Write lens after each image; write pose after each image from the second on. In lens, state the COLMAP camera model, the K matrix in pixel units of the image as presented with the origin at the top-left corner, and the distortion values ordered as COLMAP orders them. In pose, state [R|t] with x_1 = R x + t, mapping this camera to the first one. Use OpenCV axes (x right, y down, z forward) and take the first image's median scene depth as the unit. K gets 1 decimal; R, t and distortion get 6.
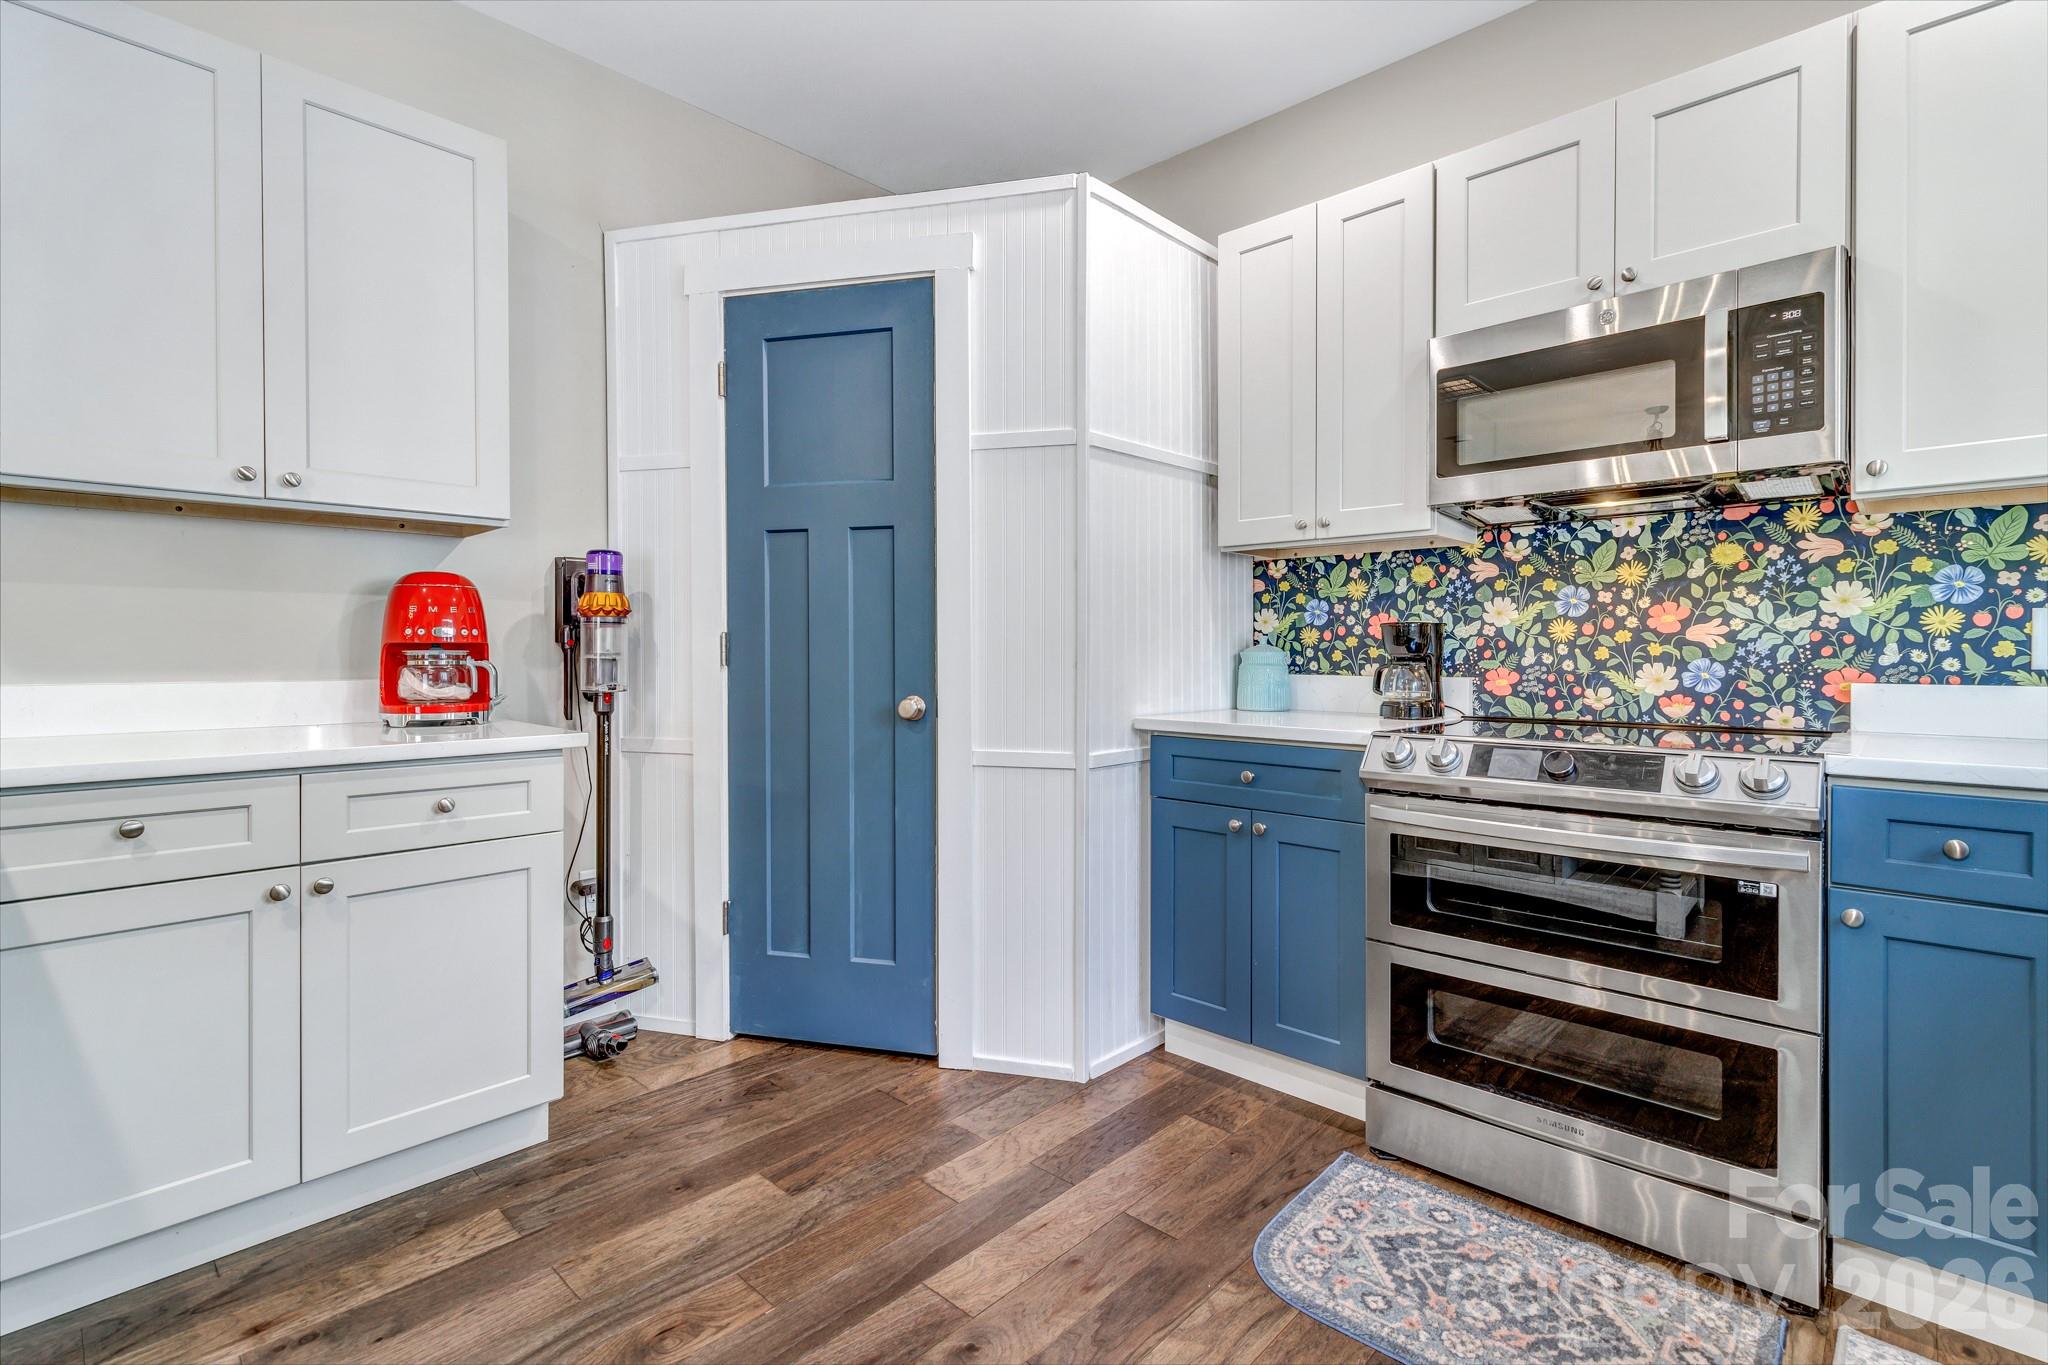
lens RADIAL K [[940.1, 0, 1027.6], [0, 940.1, 659.2], [0, 0, 1]] dist [0.001749, -0.001803]
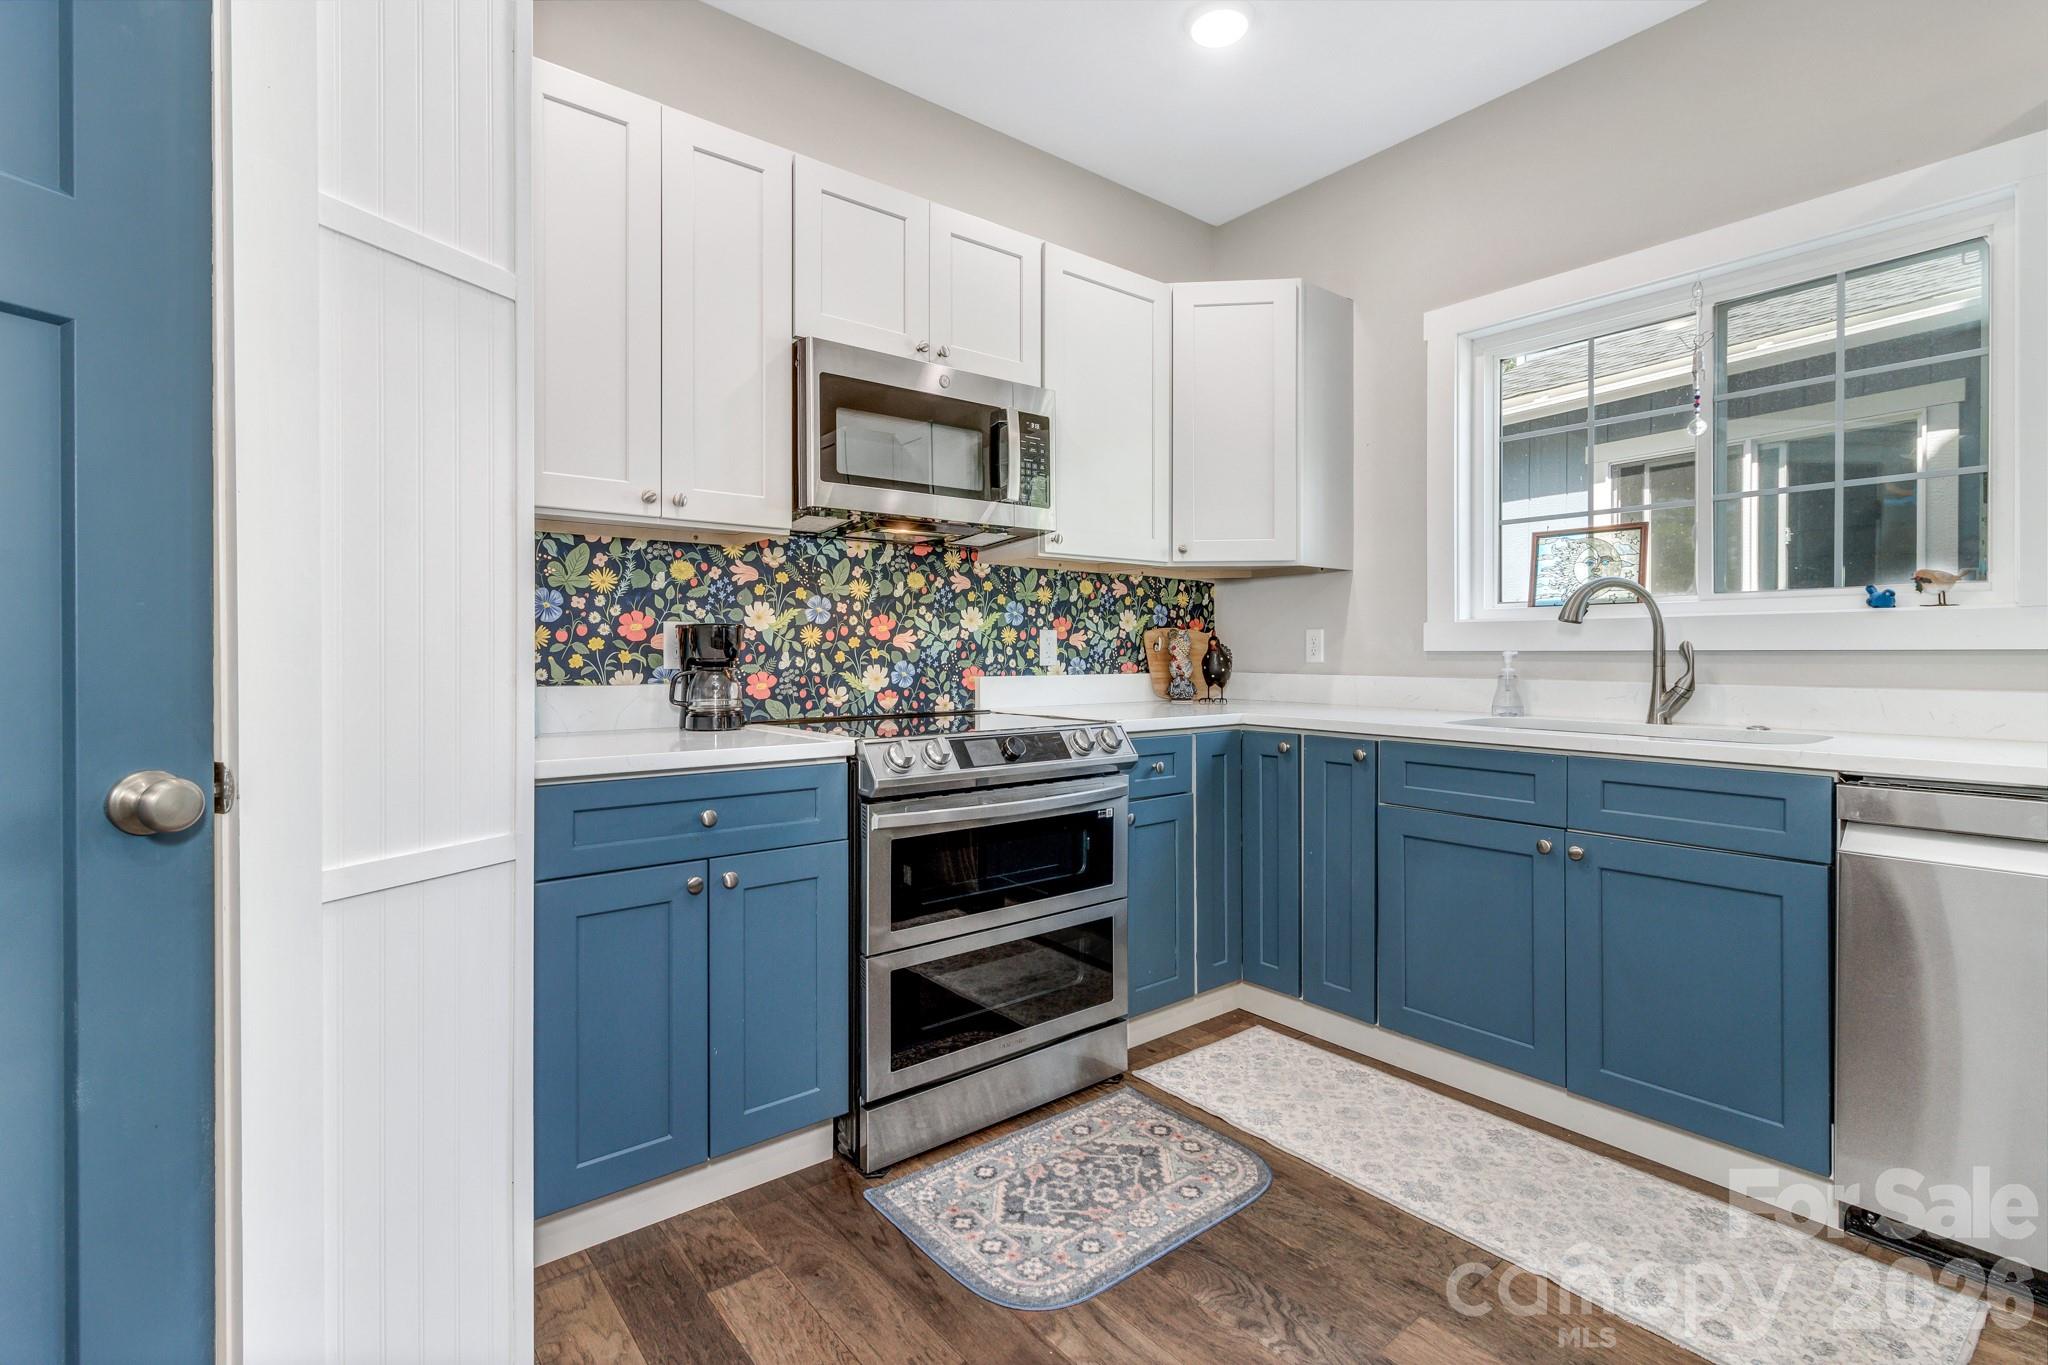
lens RADIAL K [[947.2, 0, 1030.5], [0, 947.2, 653.9], [0, 0, 1]] dist [-0.000911, -0.000387]
pose [[0.133081, 0.001358, 0.991104, -0.519189], [0.009858, 0.999948, -0.002694, -0.004771], [-0.991056, 0.010129, 0.133061, 0.644900]]
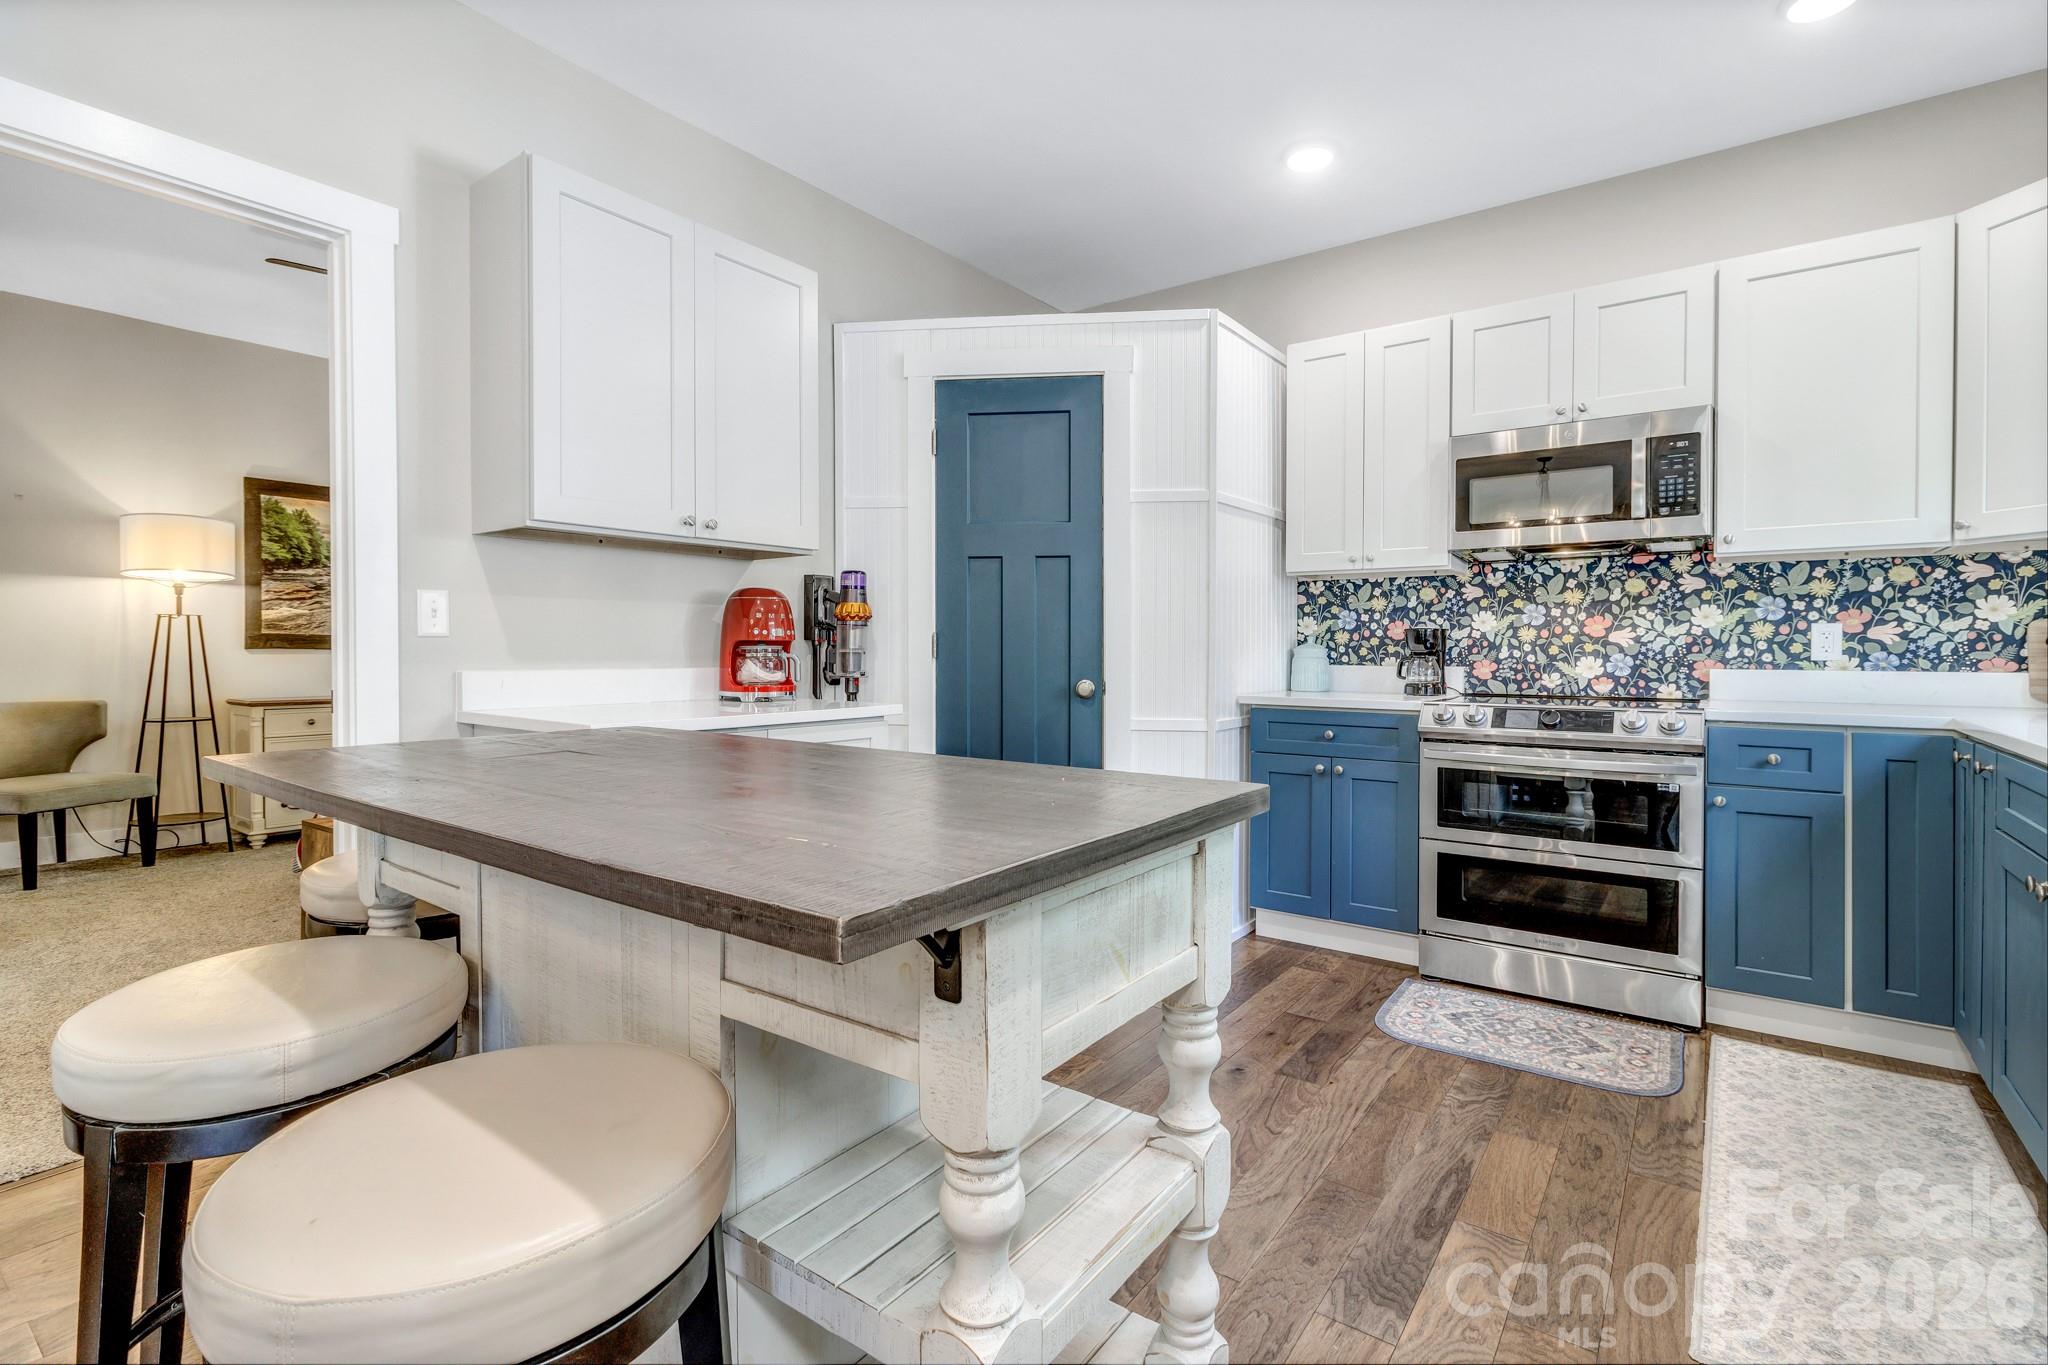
lens RADIAL K [[940.1, 0, 1027.6], [0, 940.1, 659.2], [0, 0, 1]] dist [0.001749, -0.001803]
pose [[0.992181, 0.001173, 0.124800, -0.418002], [-0.001639, 0.999992, 0.003631, 0.004310], [-0.124795, -0.003807, 0.992175, -0.388166]]
